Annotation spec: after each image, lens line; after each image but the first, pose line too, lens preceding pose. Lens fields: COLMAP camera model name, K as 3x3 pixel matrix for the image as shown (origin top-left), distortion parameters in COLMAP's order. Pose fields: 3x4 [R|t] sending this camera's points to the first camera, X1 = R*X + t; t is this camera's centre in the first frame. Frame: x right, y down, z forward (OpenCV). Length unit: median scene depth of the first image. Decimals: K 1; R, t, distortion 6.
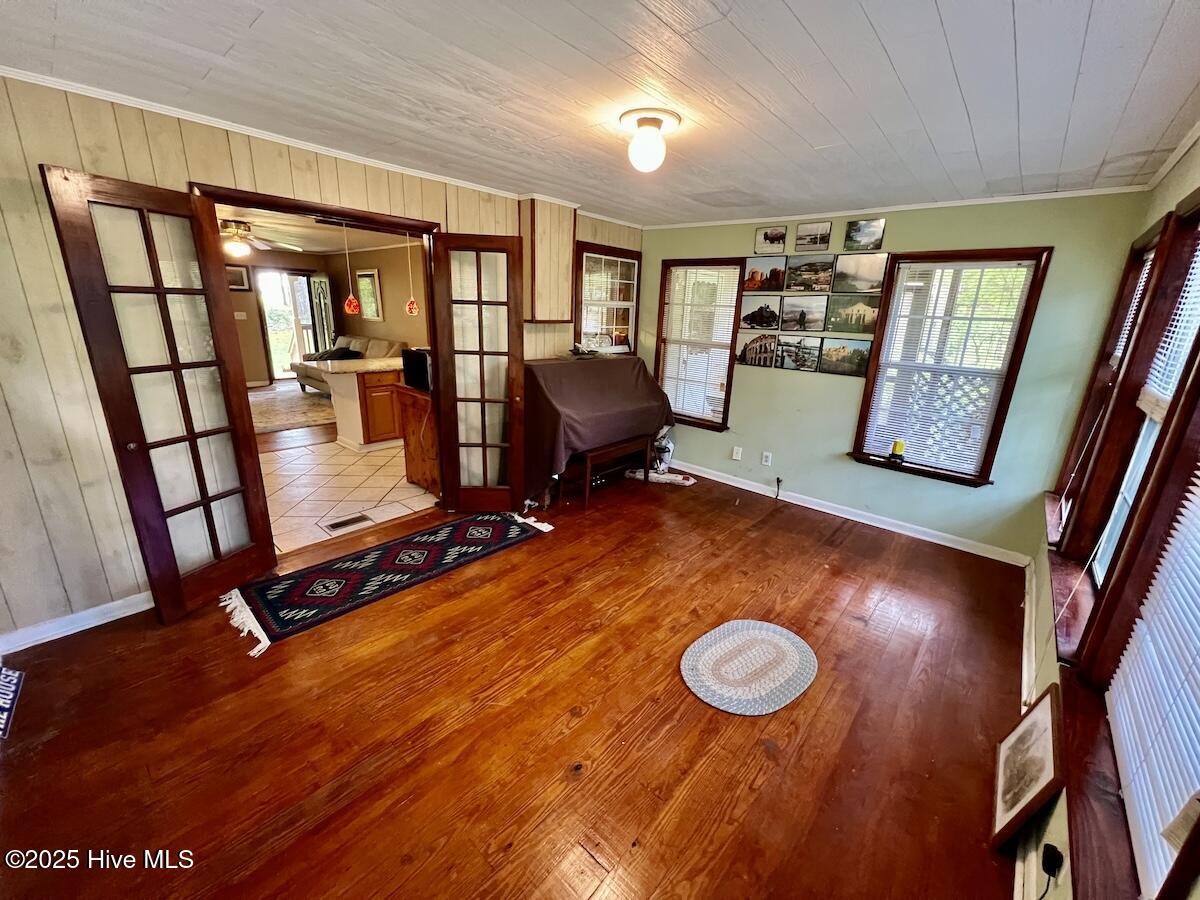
lens RADIAL K [[477.1, 0, 599.5], [0, 477.1, 446.5], [0, 0, 1]] dist [-0.001929, 0.000186]
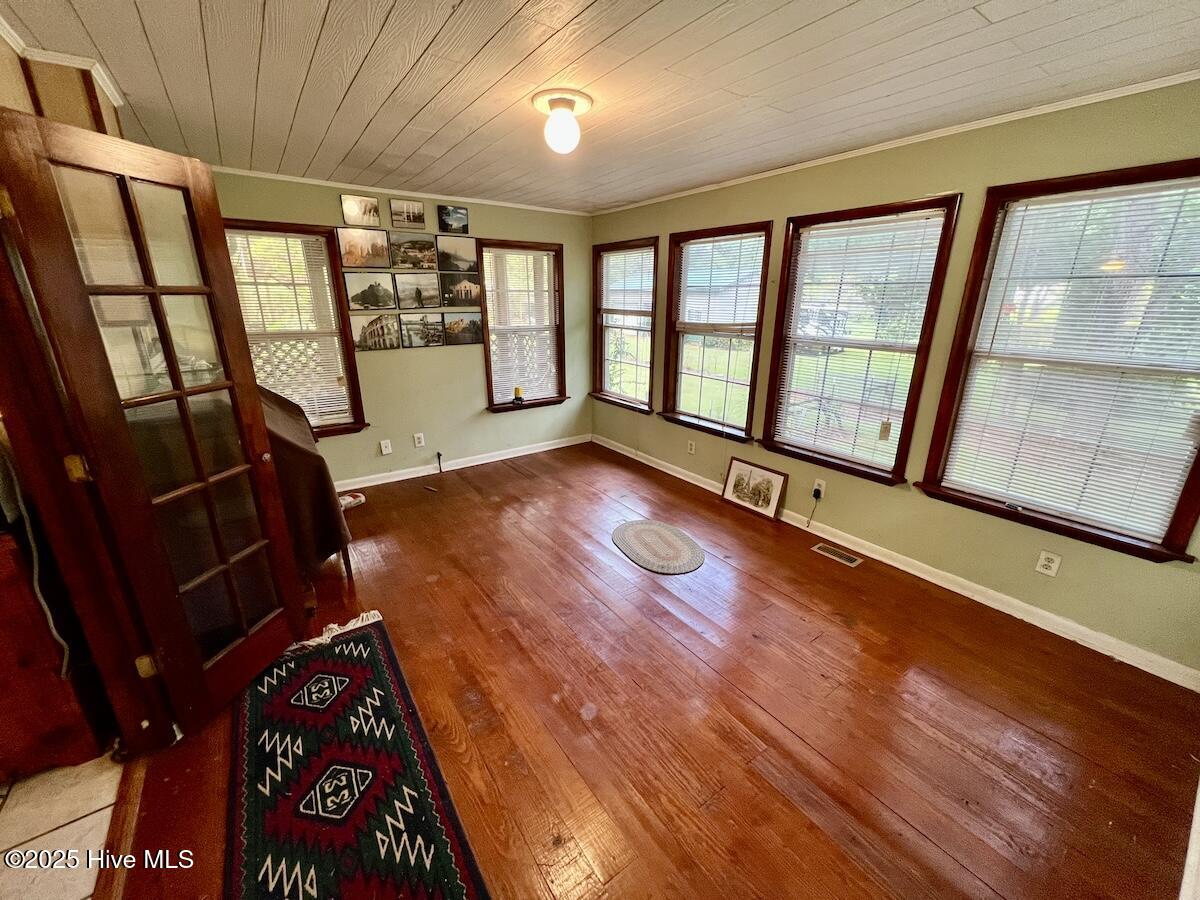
lens RADIAL K [[477.1, 0, 599.5], [0, 477.1, 446.5], [0, 0, 1]] dist [-0.001929, 0.000186]
pose [[0.227155, -0.330710, 0.915987, -0.556628], [0.277367, 0.923589, 0.264670, -0.140521], [-0.933525, 0.193943, 0.301526, 0.413905]]
